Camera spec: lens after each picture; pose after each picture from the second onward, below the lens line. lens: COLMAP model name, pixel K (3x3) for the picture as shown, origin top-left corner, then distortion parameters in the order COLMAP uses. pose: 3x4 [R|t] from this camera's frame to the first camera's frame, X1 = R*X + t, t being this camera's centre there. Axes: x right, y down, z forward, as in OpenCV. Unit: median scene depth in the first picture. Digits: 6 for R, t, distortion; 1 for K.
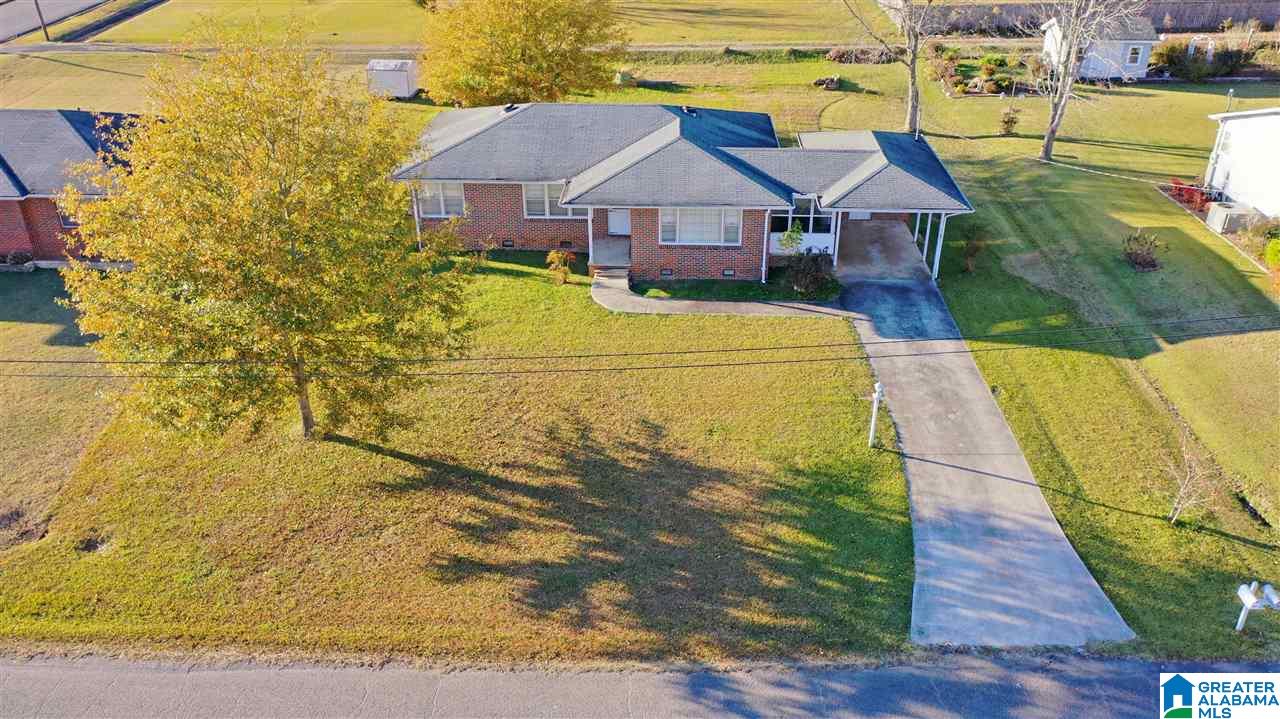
lens RADIAL K [[1008.5, 0, 640.0], [0, 1008.5, 359.5], [0, 0, 1]] dist [-0.000427, 0.007415]
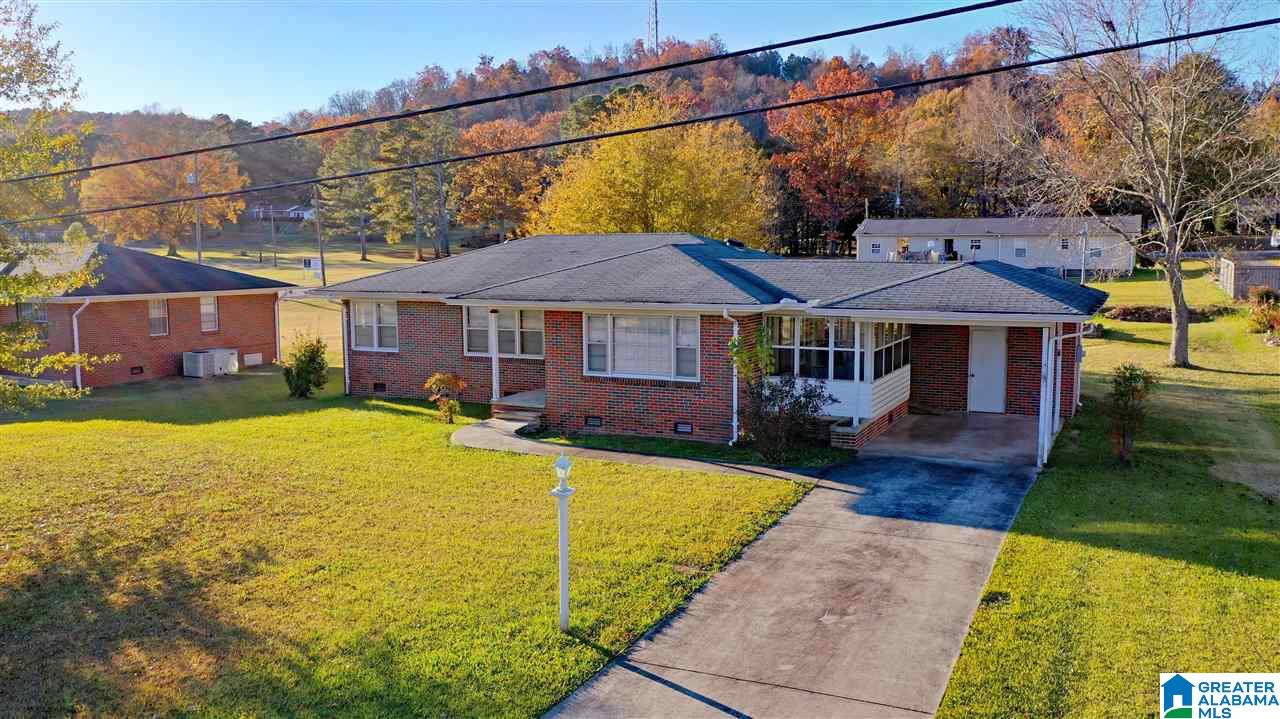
lens RADIAL K [[1008.5, 0, 640.0], [0, 1008.5, 359.5], [0, 0, 1]] dist [-0.000427, 0.007415]
pose [[0.915362, 0.043199, -0.400308, 0.309237], [-0.190035, 0.922873, -0.334950, 0.085698], [0.354964, 0.382673, 0.852972, 0.457784]]
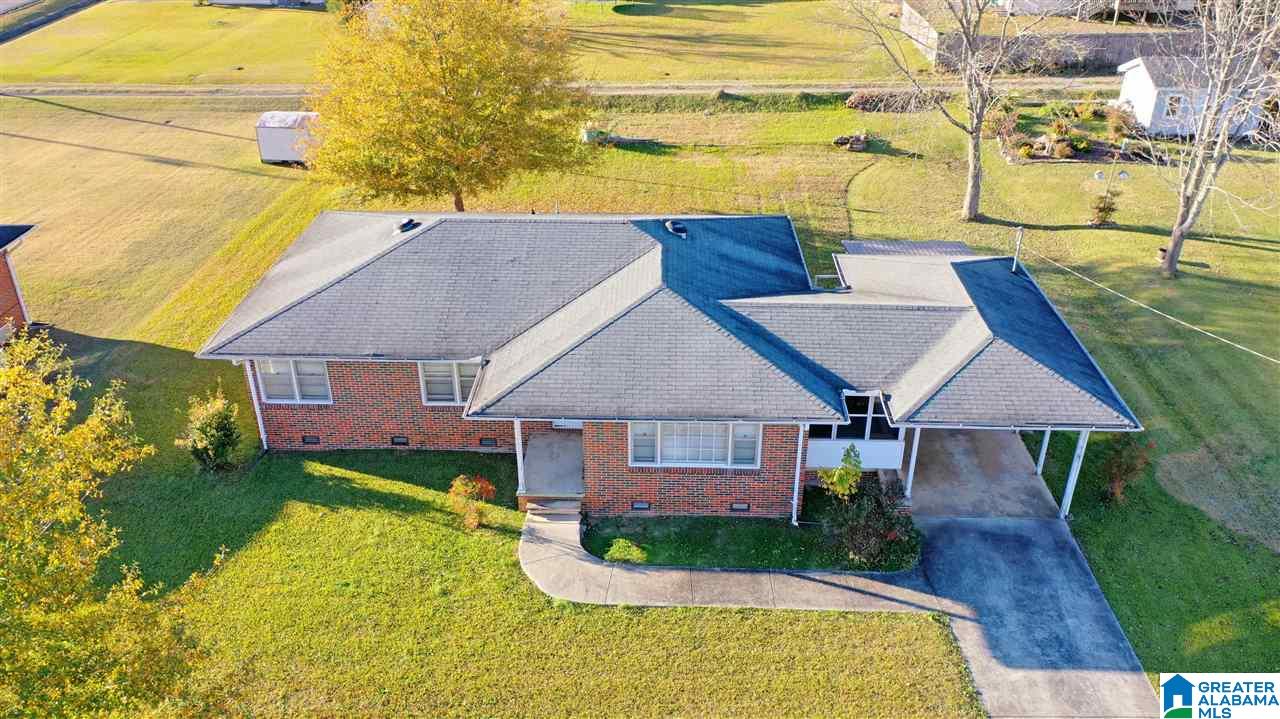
lens RADIAL K [[1008.5, 0, 640.0], [0, 1008.5, 359.5], [0, 0, 1]] dist [-0.000427, 0.007415]
pose [[0.999890, -0.004255, 0.014218, 0.017129], [0.004218, 0.999988, 0.002617, -0.181828], [-0.014229, -0.002557, 0.999895, 0.371466]]
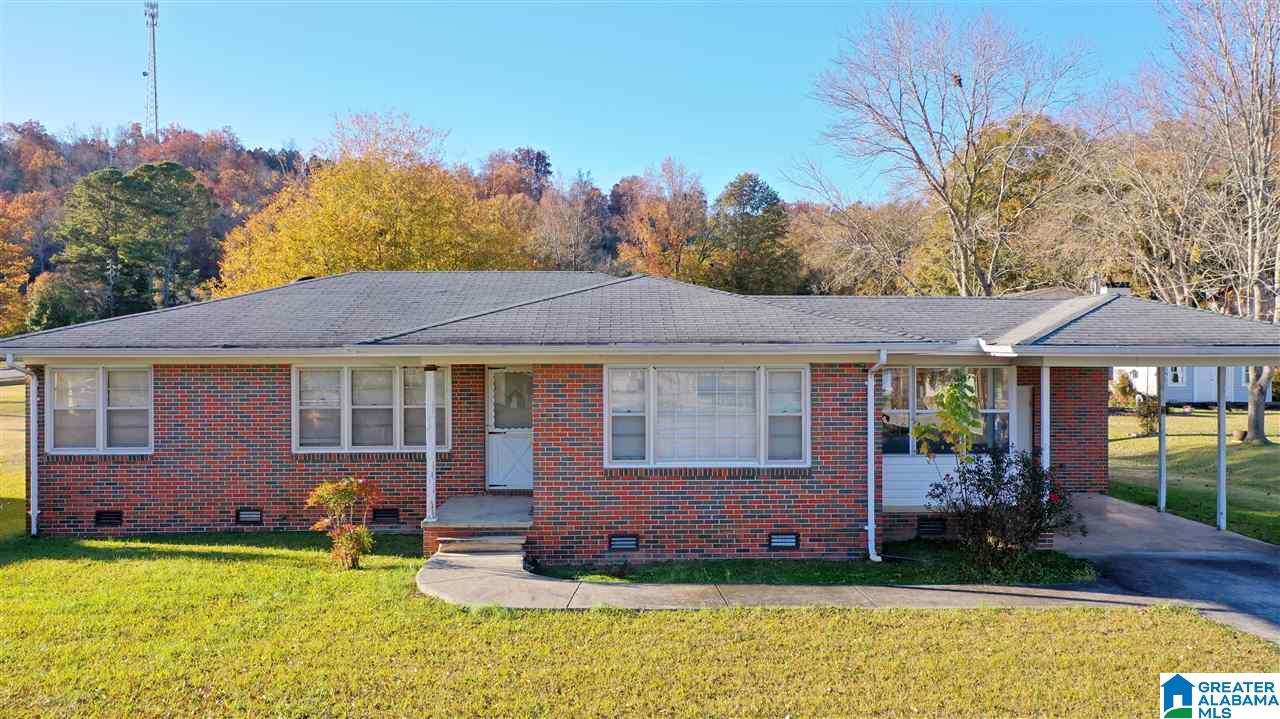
lens RADIAL K [[1008.2, 0, 640.0], [0, 1008.2, 359.5], [0, 0, 1]] dist [0.008621, 0.003759]
pose [[0.997963, 0.001249, 0.063783, 0.007470], [0.029082, 0.880971, -0.472276, 0.035682], [-0.056780, 0.473169, 0.879140, 0.629954]]
